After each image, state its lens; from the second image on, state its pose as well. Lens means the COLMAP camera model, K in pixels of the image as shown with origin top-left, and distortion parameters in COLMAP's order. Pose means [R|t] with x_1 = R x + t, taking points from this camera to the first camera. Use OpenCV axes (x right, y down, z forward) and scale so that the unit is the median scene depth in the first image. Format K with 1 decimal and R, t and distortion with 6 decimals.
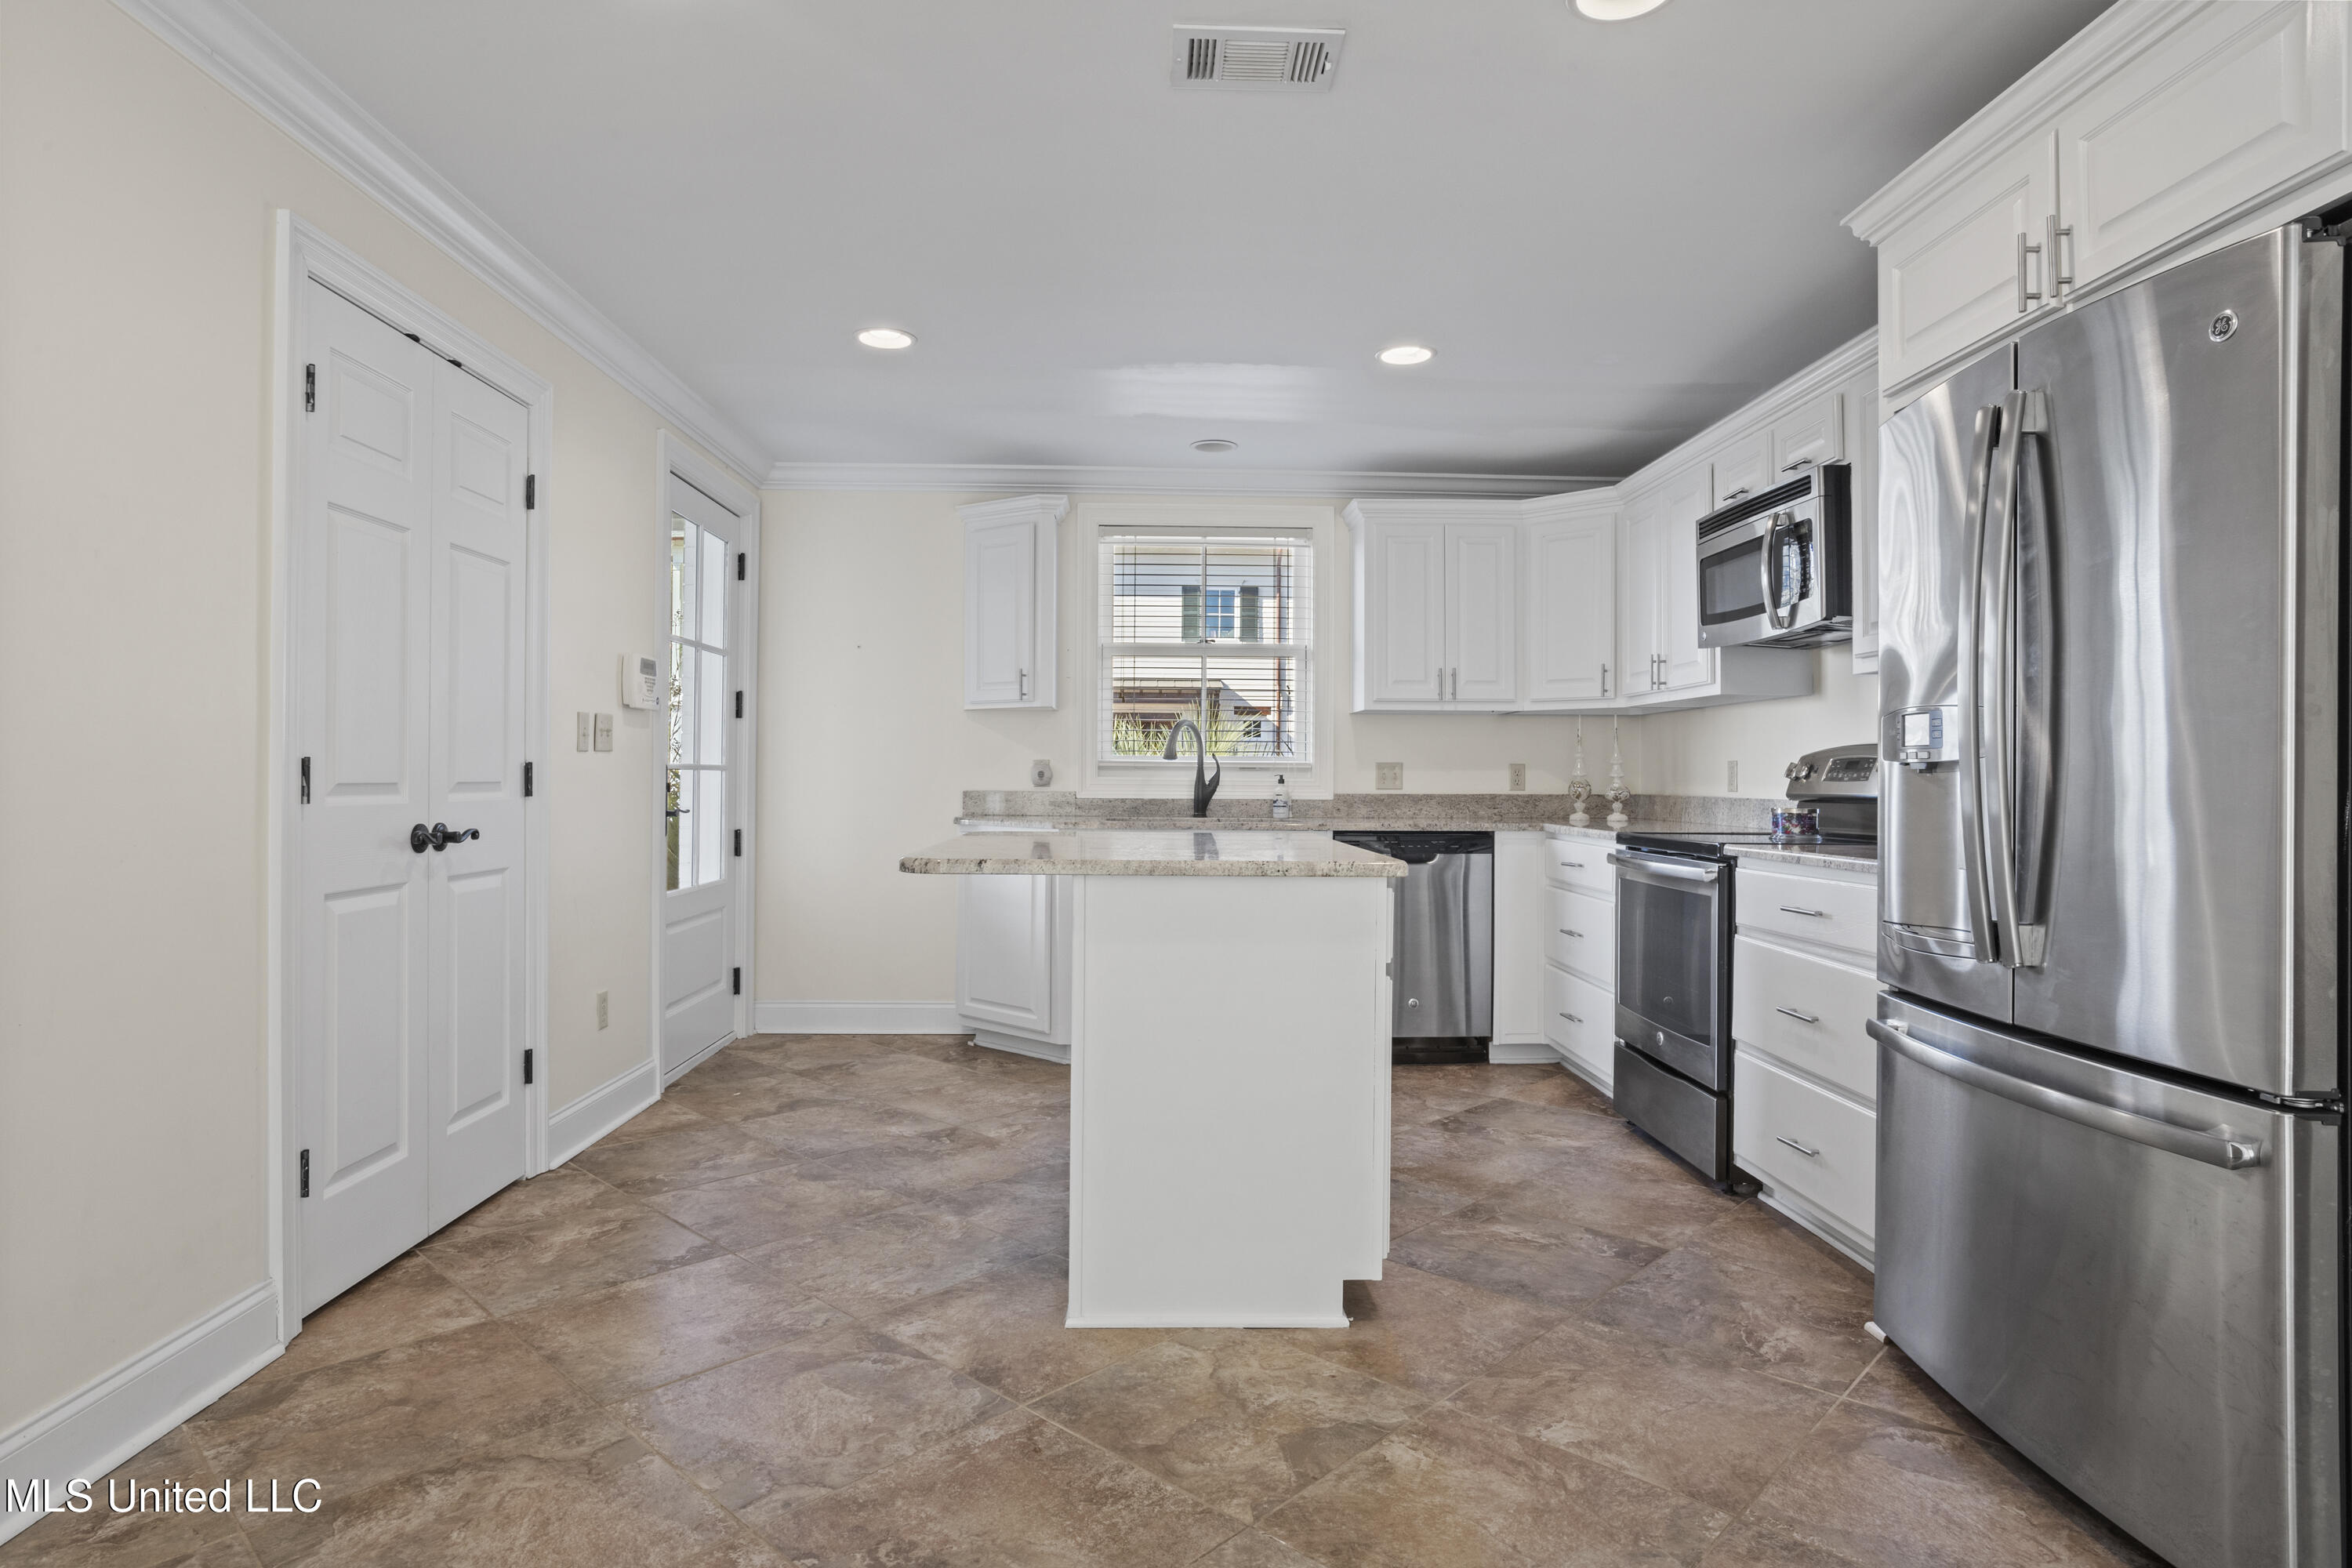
lens RADIAL K [[1288.7, 0, 1177.6], [0, 1288.7, 761.9], [0, 0, 1]] dist [-0.037658, 0.015963]
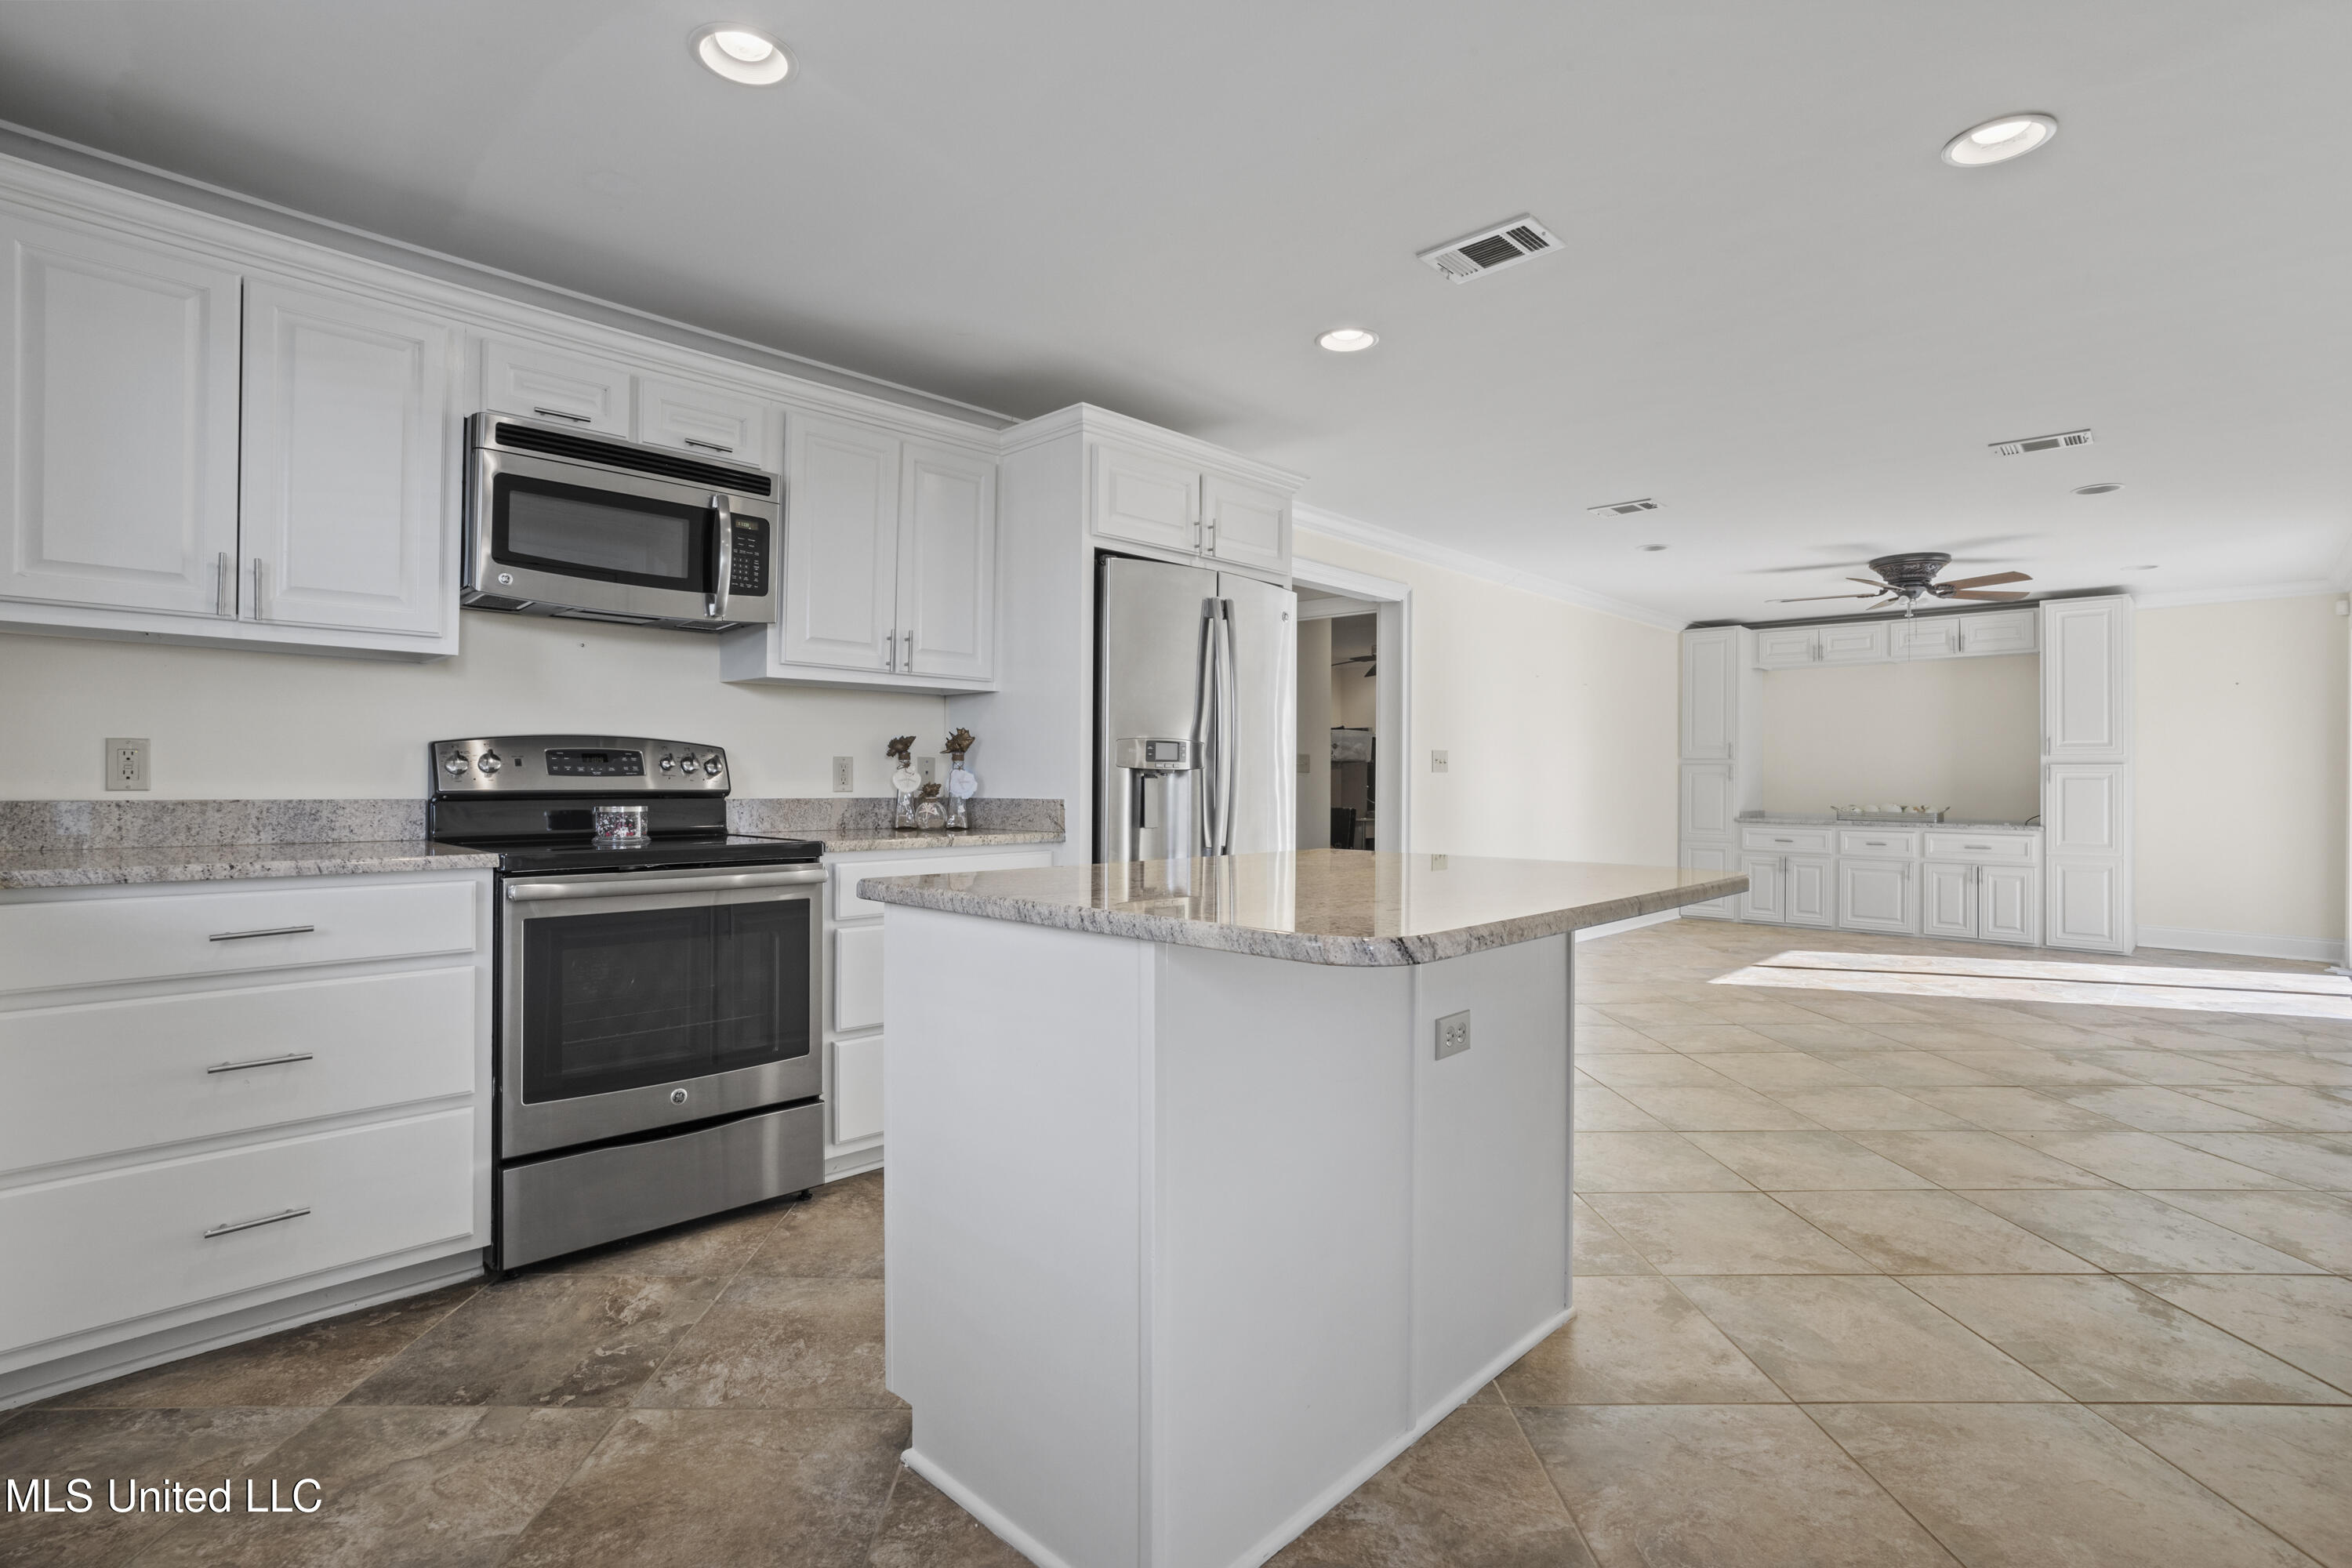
lens RADIAL K [[1124.6, 0, 1169.7], [0, 1124.6, 763.5], [0, 0, 1]] dist [-0.032922, 0.017582]
pose [[-0.698066, -0.001396, 0.716032, -0.308354], [-0.019137, 0.999677, -0.016708, 0.011302], [-0.715777, -0.025366, -0.697868, 1.152360]]
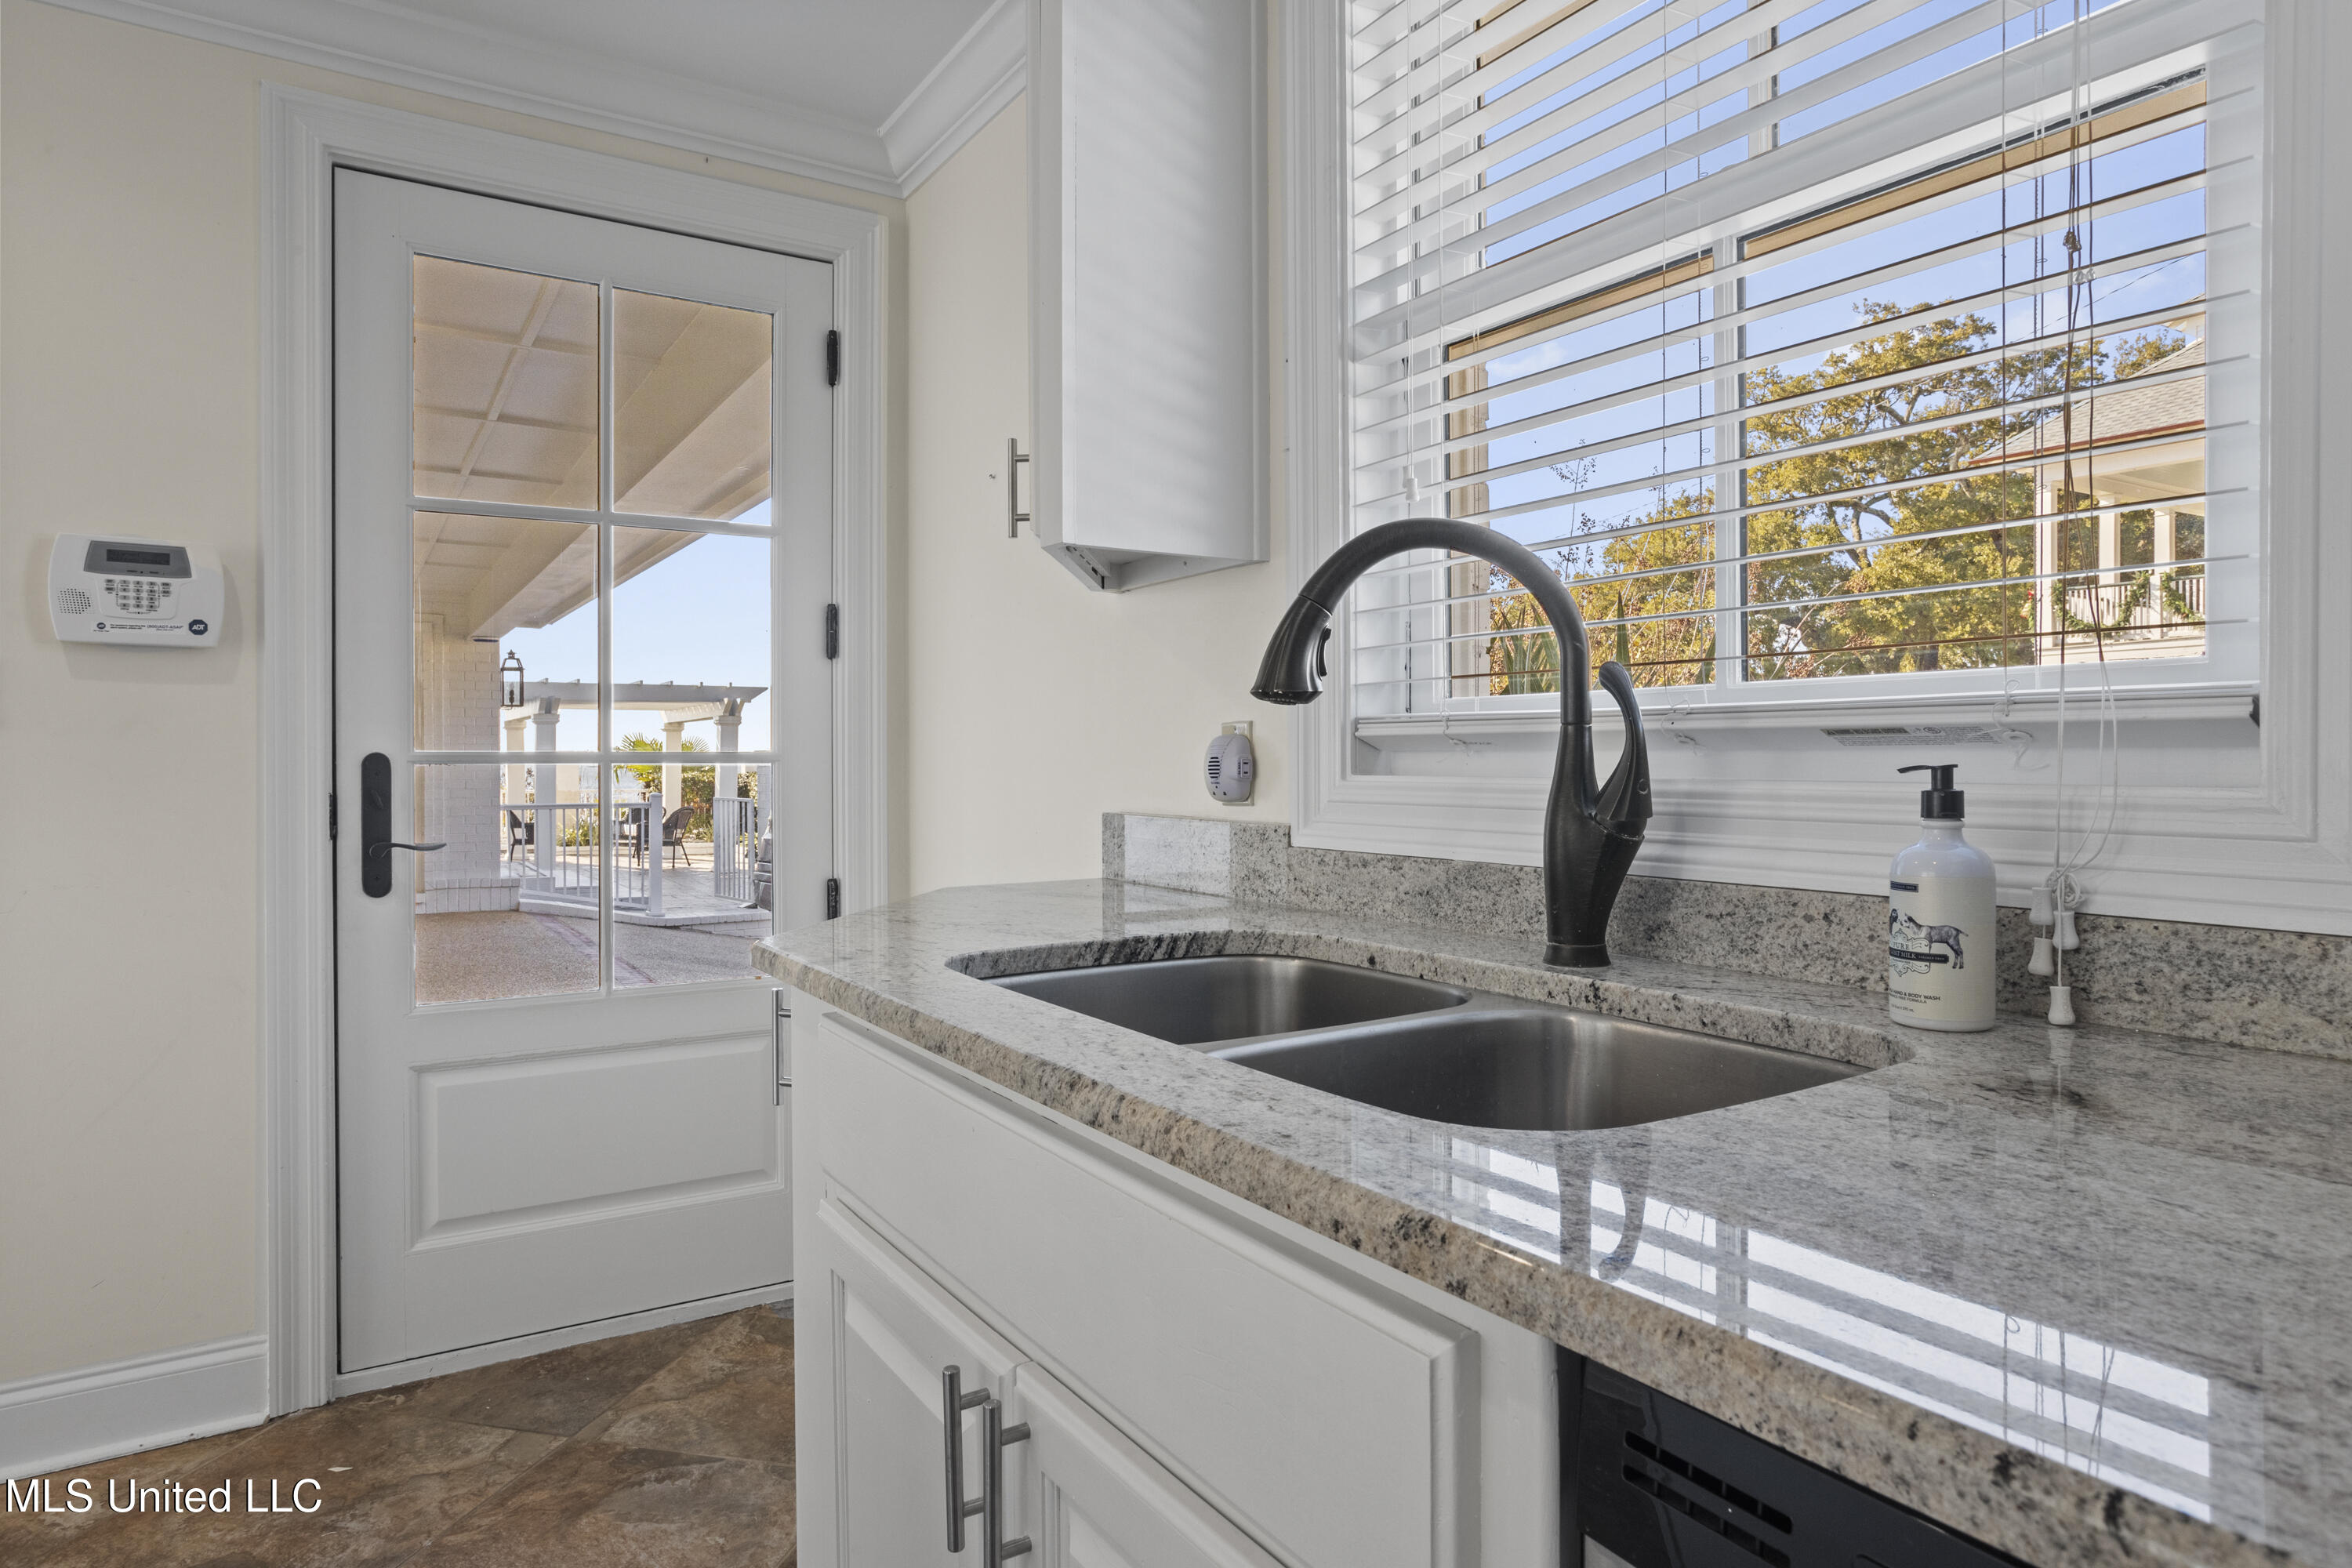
lens RADIAL K [[1345.5, 0, 1161.8], [0, 1345.5, 777.9], [0, 0, 1]] dist [-0.014238, 0.000035]
pose [[0.509868, 0.003287, -0.860247, 0.232213], [0.017767, 0.999739, 0.014351, 0.009604], [0.860069, -0.022601, 0.509676, 1.080971]]
